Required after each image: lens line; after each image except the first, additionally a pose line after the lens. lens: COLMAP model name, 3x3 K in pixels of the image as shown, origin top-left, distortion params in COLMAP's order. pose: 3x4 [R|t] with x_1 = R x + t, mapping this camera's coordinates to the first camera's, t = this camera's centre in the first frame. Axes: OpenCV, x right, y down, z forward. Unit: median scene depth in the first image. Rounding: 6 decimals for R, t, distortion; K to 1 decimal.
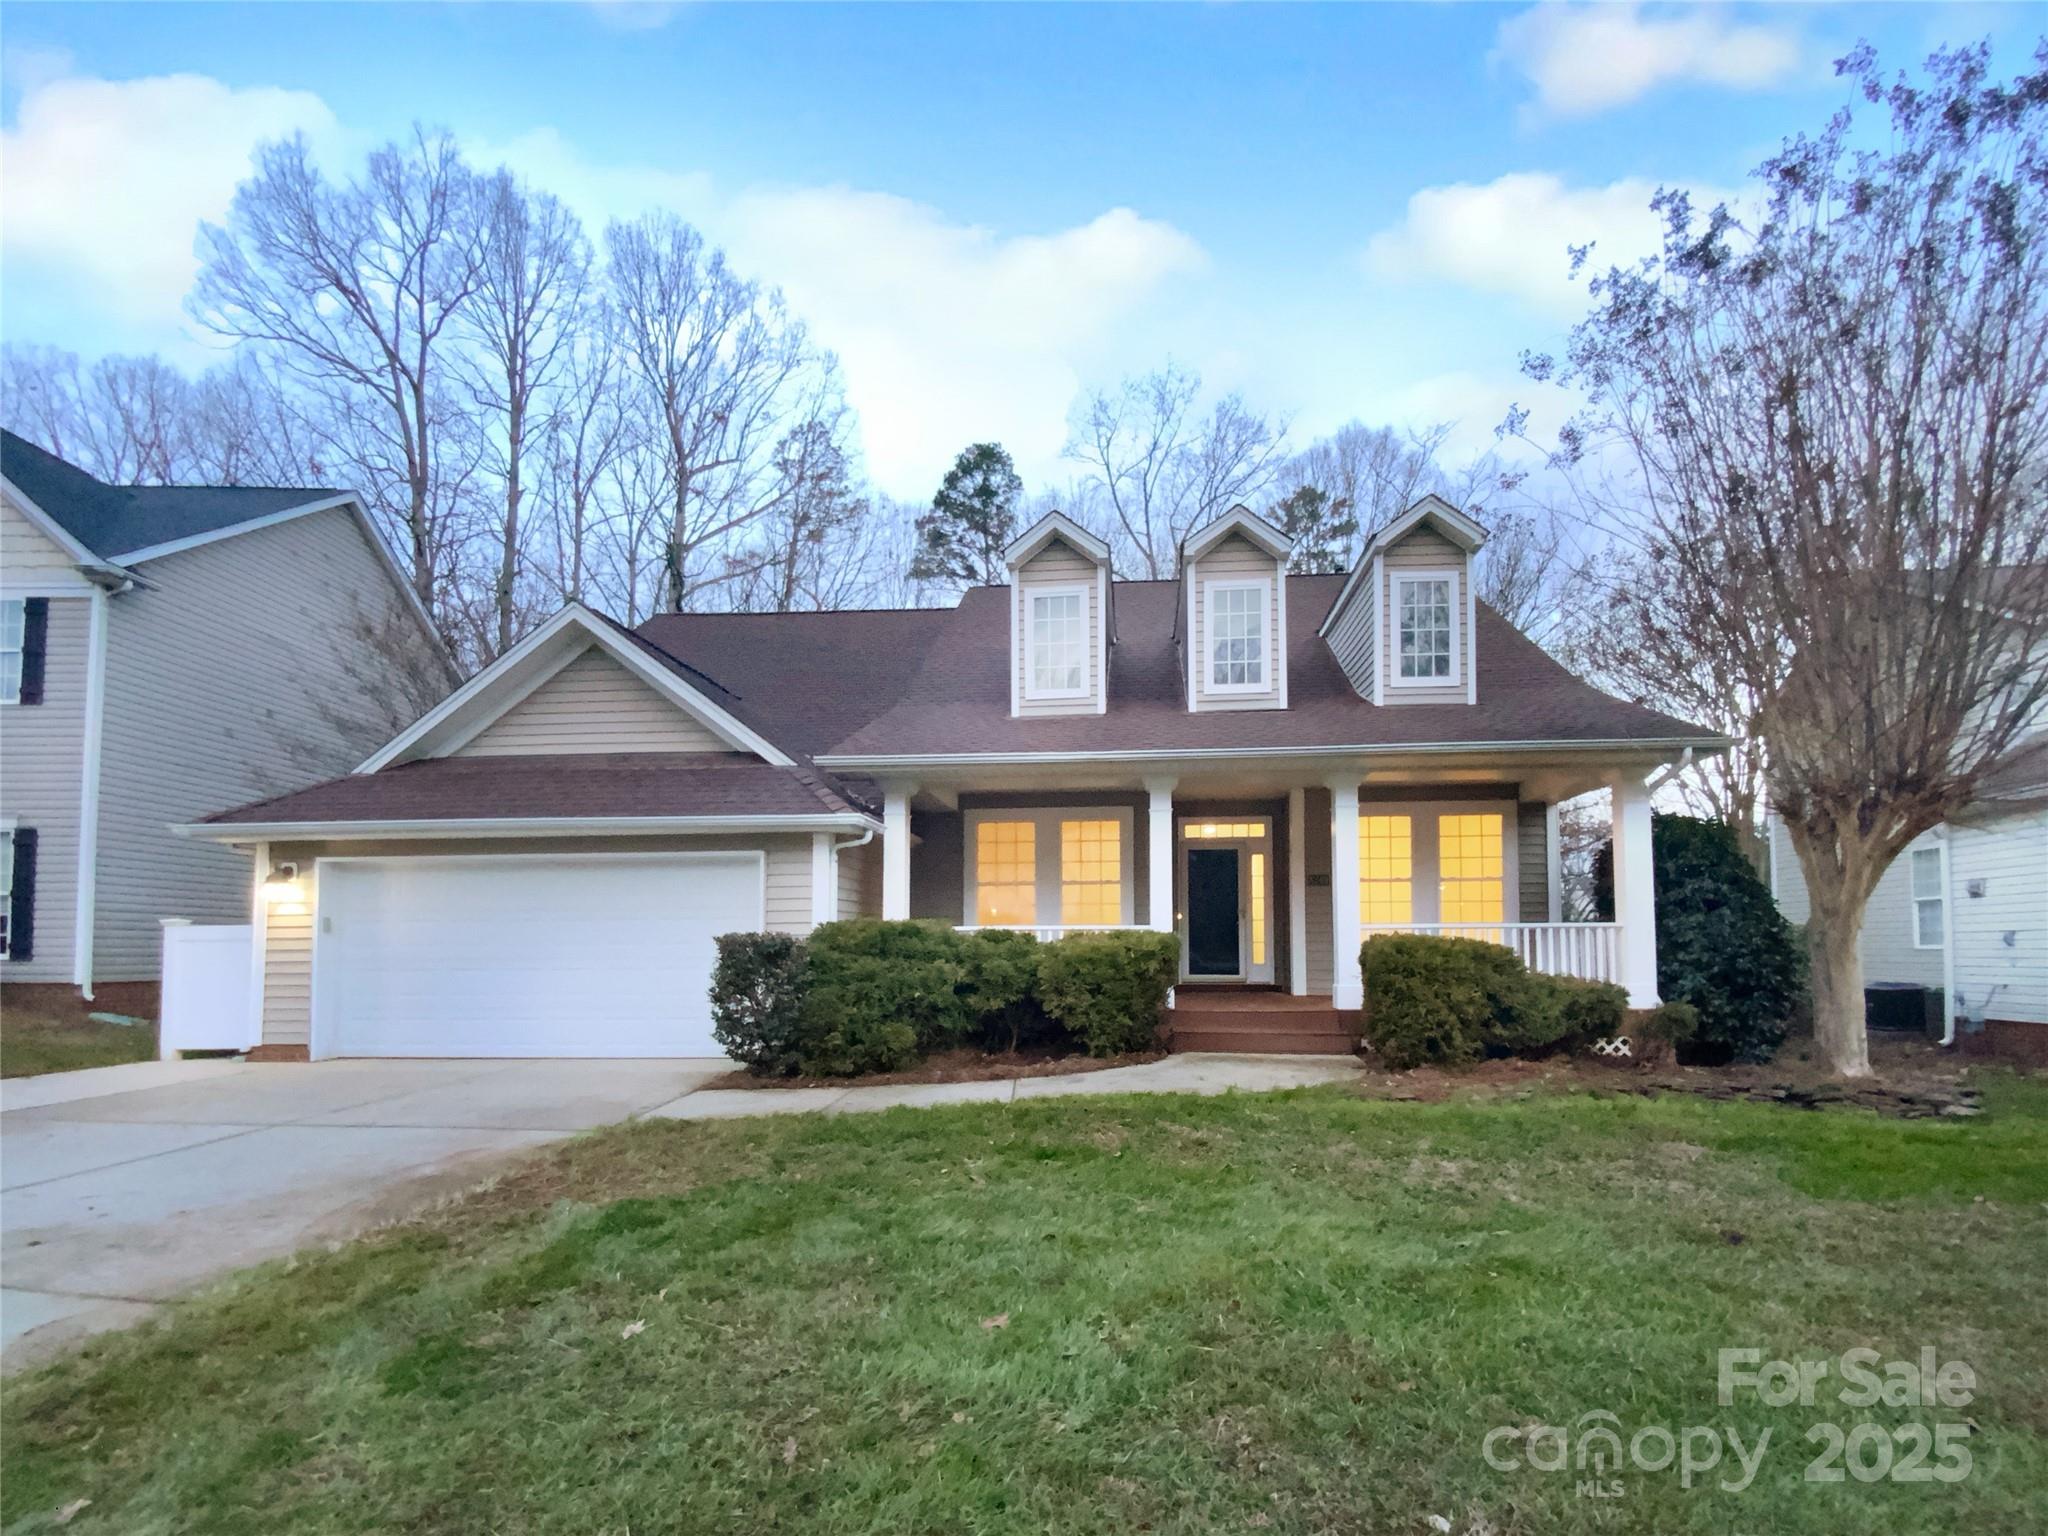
lens RADIAL K [[915.8, 0, 1028.0], [0, 915.8, 896.2], [0, 0, 1]] dist [-0.001841, 0.000236]
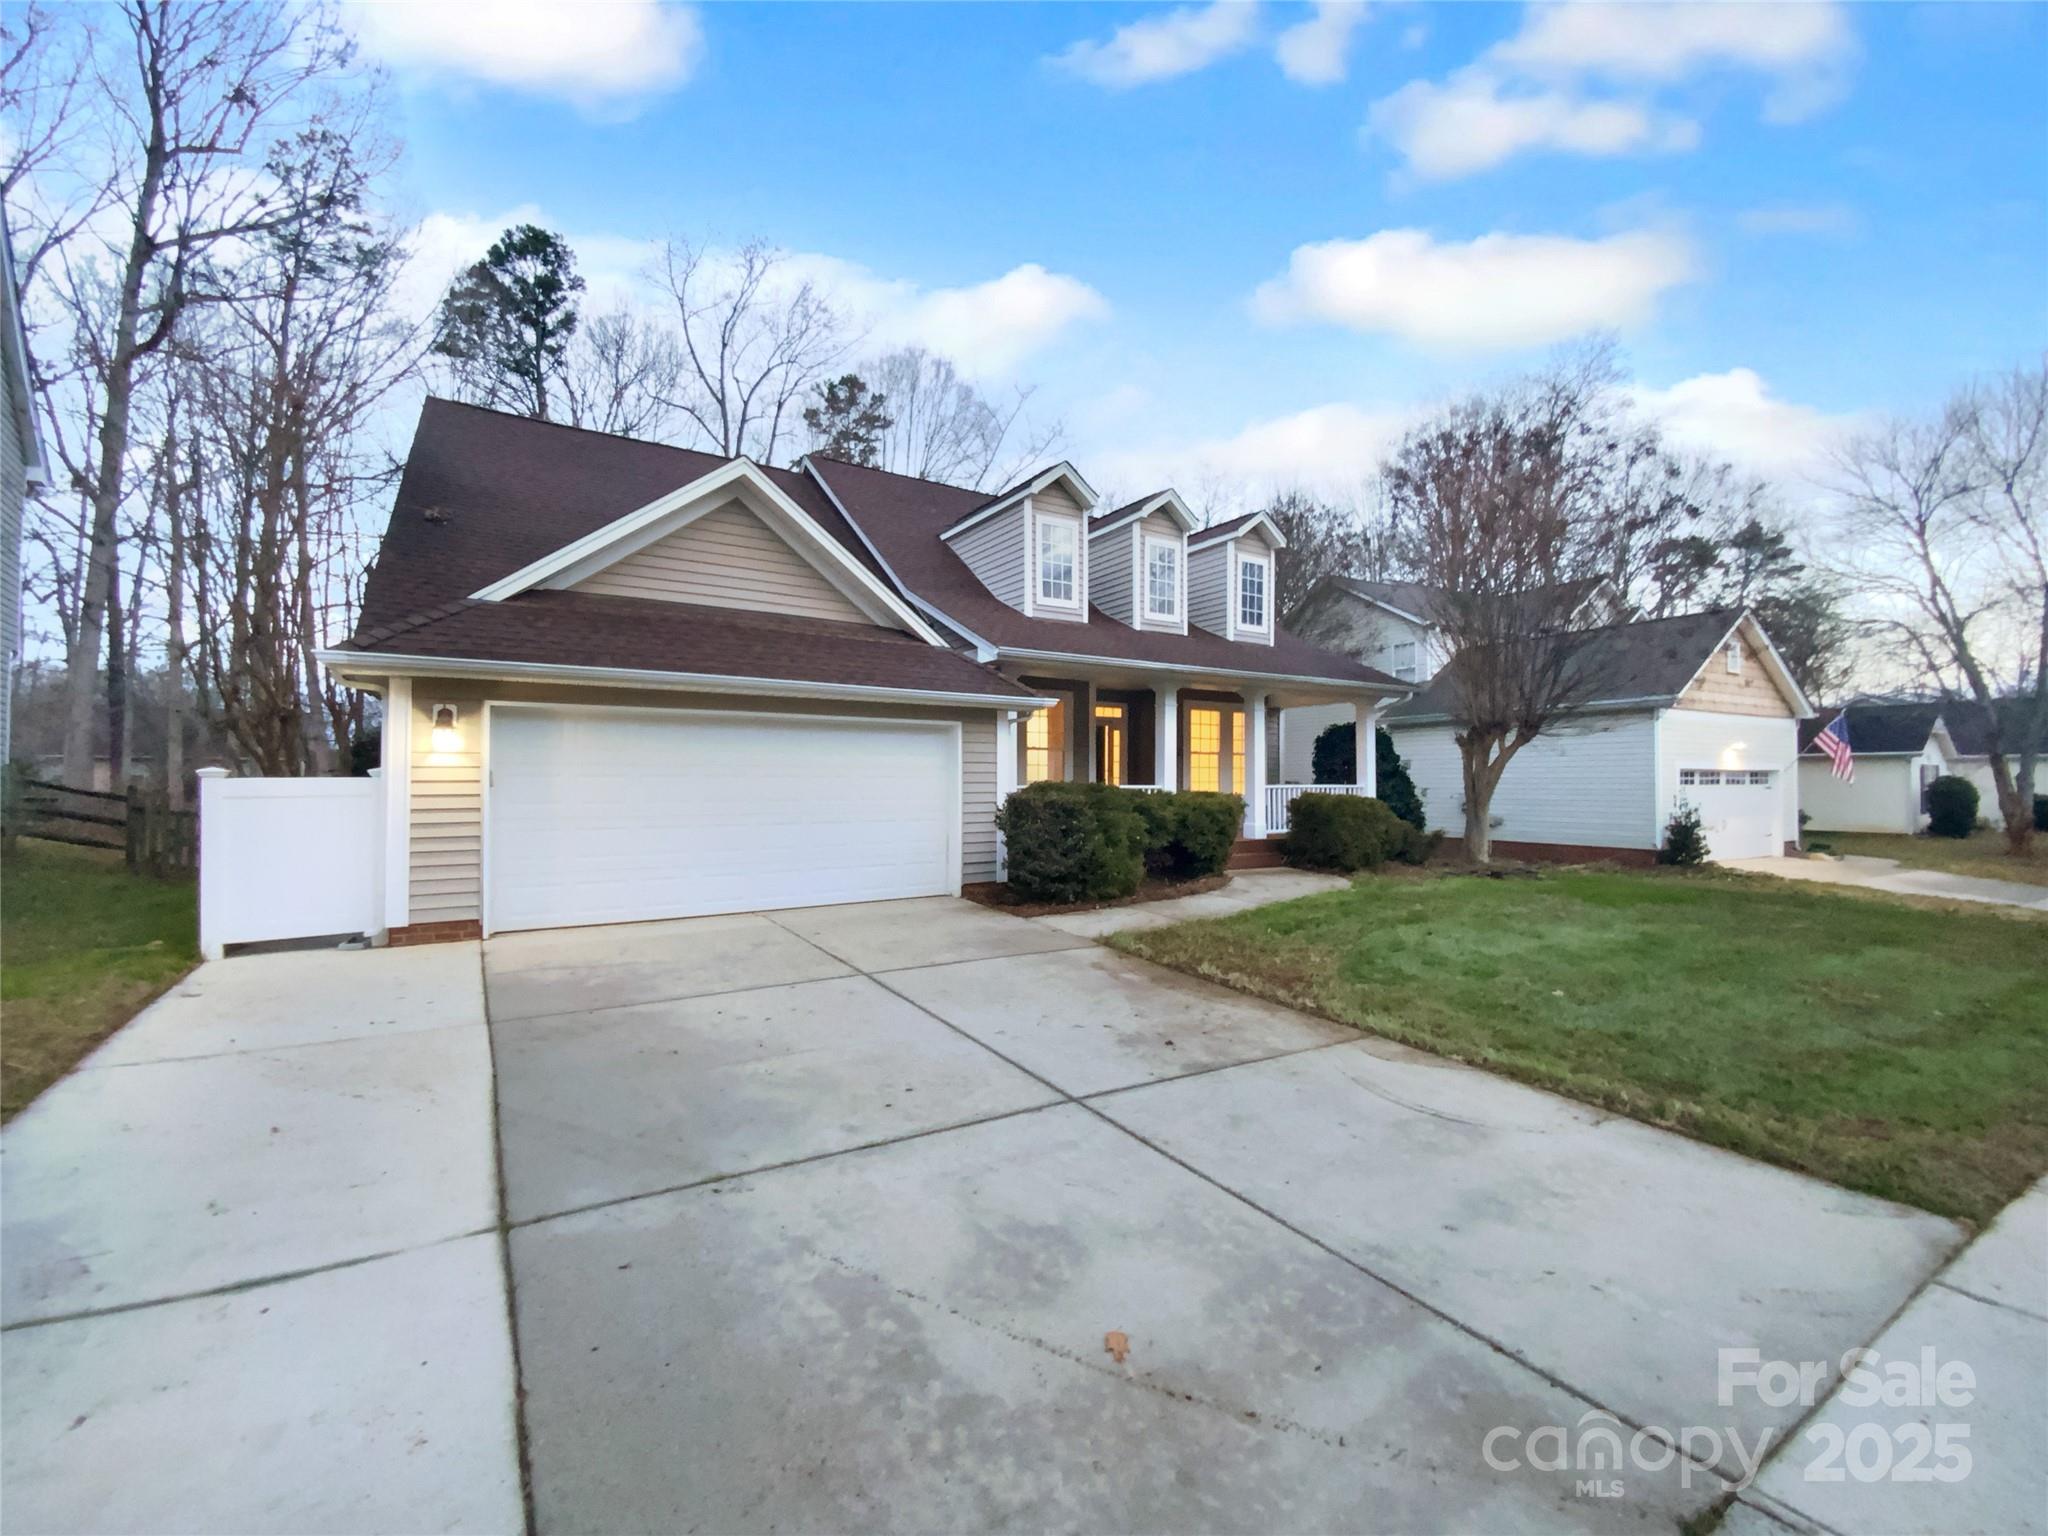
lens RADIAL K [[887.2, 0, 1024.0], [0, 887.2, 768.0], [0, 0, 1]] dist [-0.008856, 0.001243]
pose [[0.789913, 0.017008, 0.612982, -0.872486], [-0.037989, 0.999053, 0.021234, -0.015634], [-0.612041, -0.040060, 0.789811, 0.040694]]
